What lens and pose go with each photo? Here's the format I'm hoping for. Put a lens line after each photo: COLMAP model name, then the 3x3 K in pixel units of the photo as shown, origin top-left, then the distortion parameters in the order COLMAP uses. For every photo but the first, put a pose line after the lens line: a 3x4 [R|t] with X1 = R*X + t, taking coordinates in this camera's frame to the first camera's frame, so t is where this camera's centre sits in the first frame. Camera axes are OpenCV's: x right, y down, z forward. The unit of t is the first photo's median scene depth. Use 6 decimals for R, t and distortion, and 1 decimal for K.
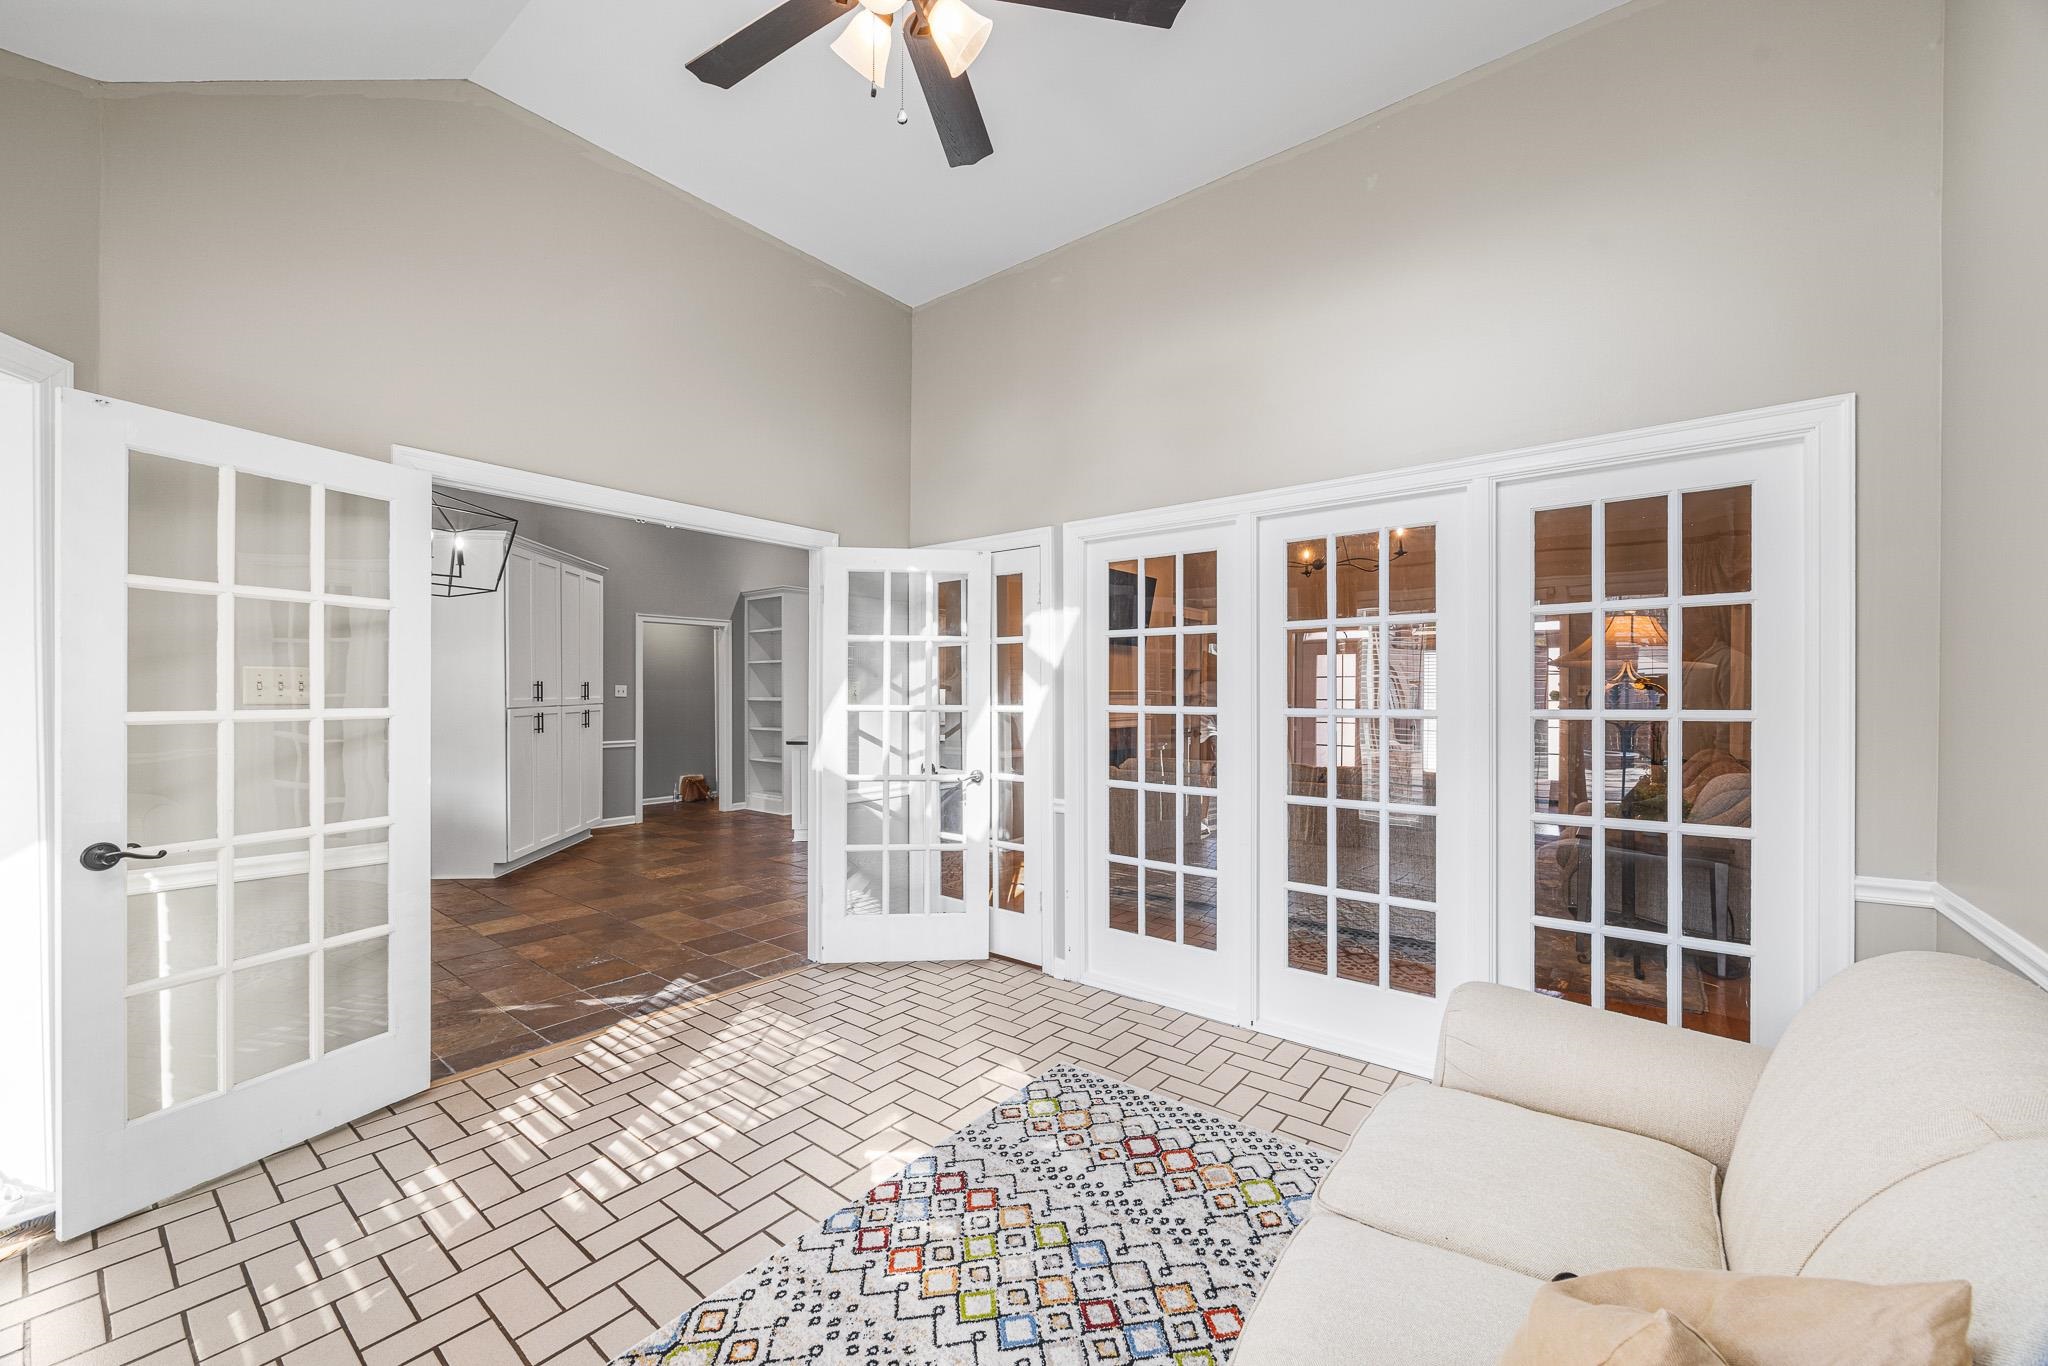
lens RADIAL K [[794.7, 0, 1028.0], [0, 794.7, 687.0], [0, 0, 1]] dist [0.000379, -0.000036]
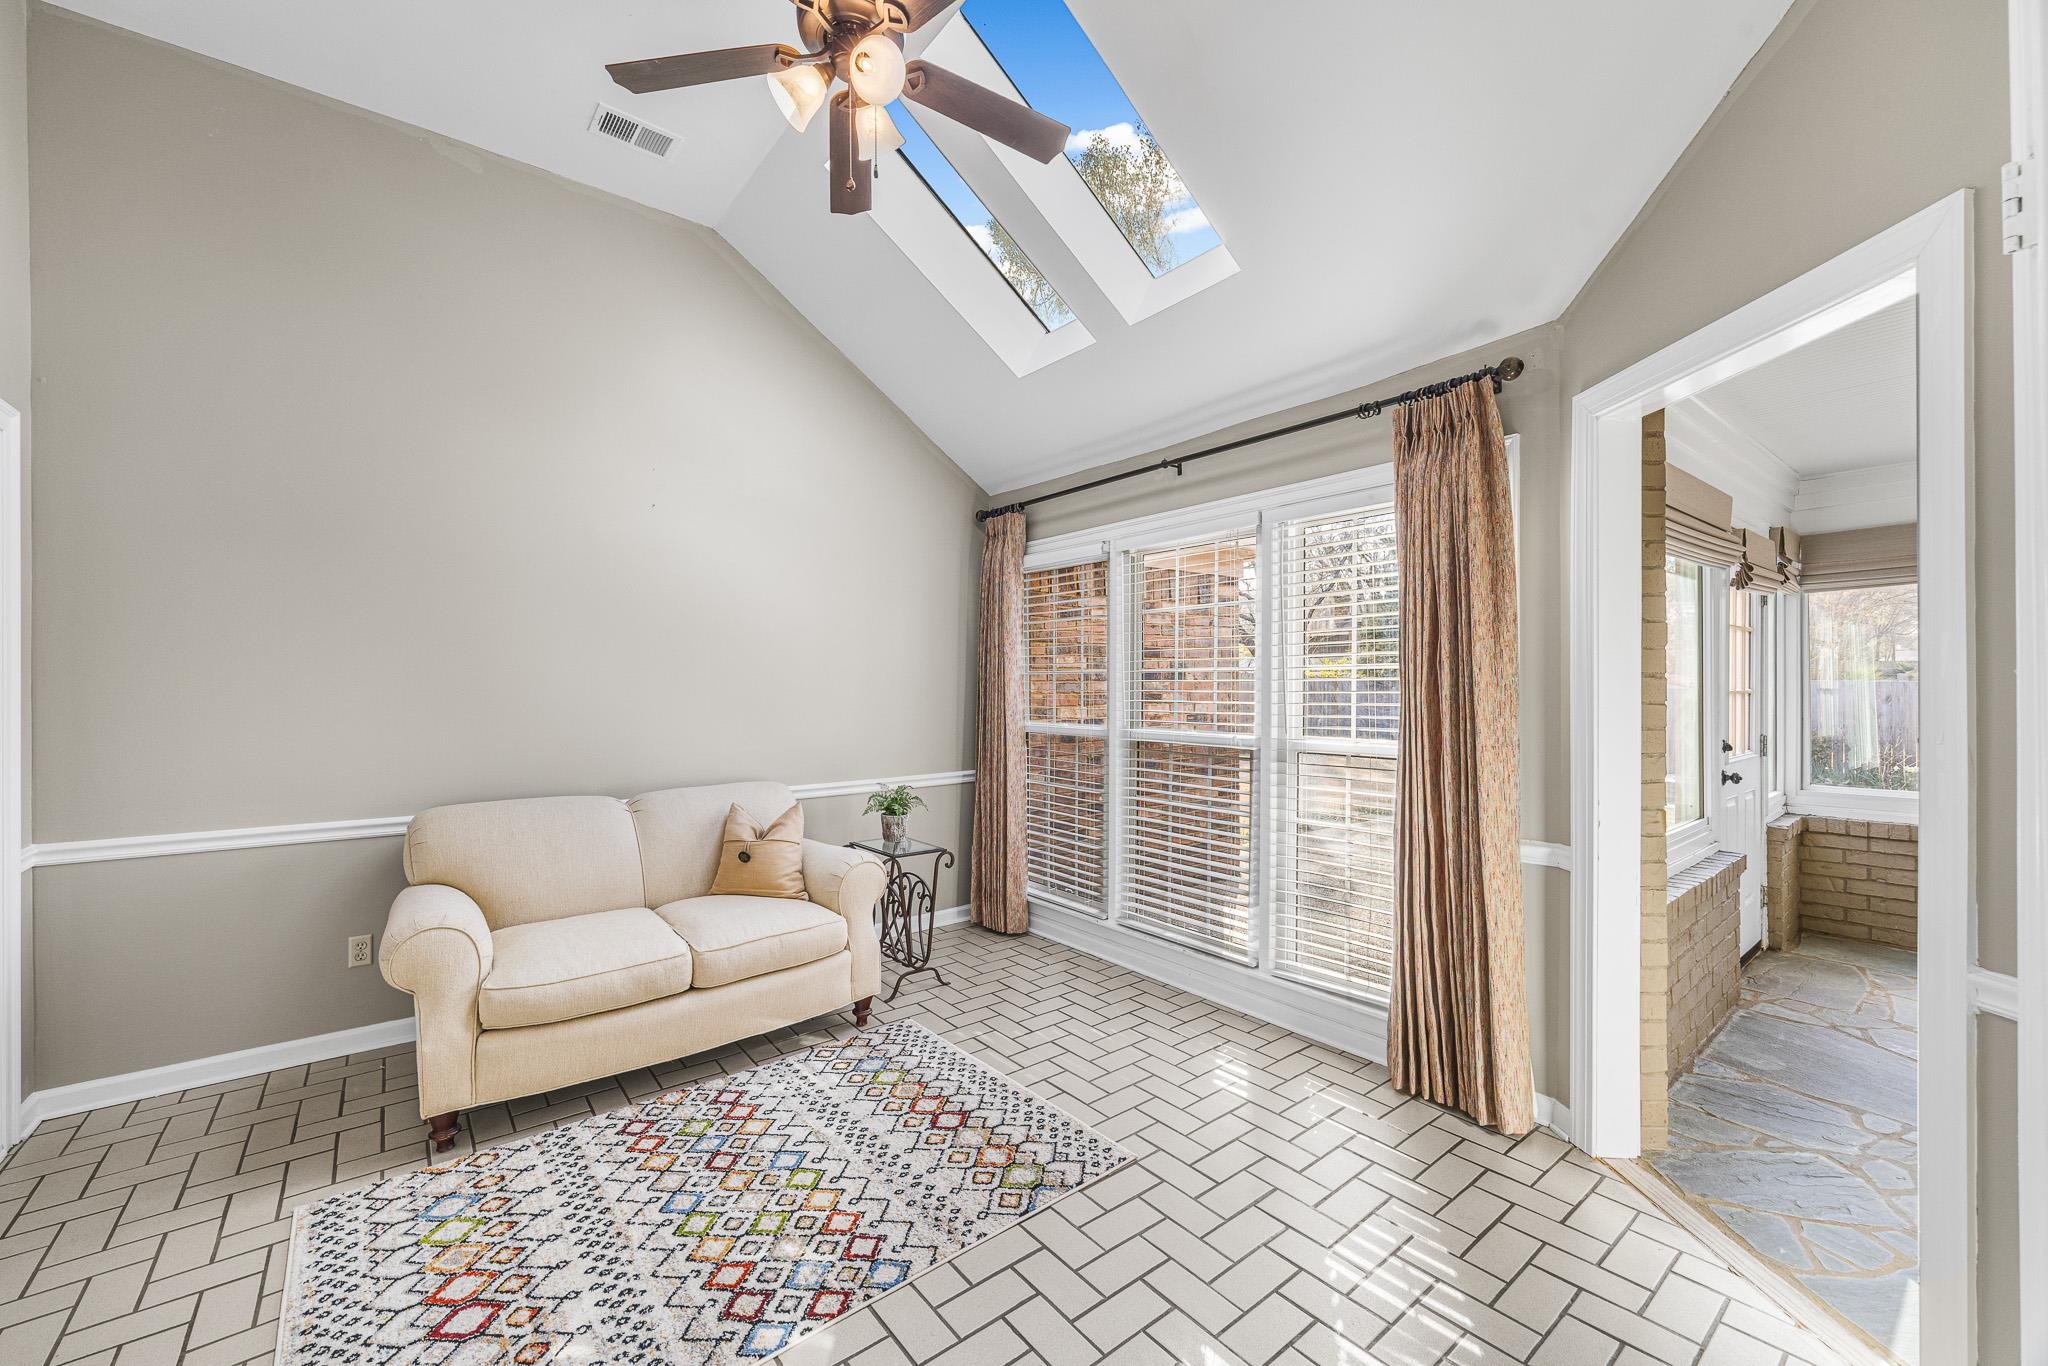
lens RADIAL K [[794.7, 0, 1023.2], [0, 794.7, 690.4], [0, 0, 1]] dist [0.000379, -0.000036]
pose [[-0.972726, -0.001111, 0.231954, -0.608041], [-0.001205, 0.999999, -0.000261, 0.015006], [-0.231953, -0.000533, -0.972727, 1.896095]]
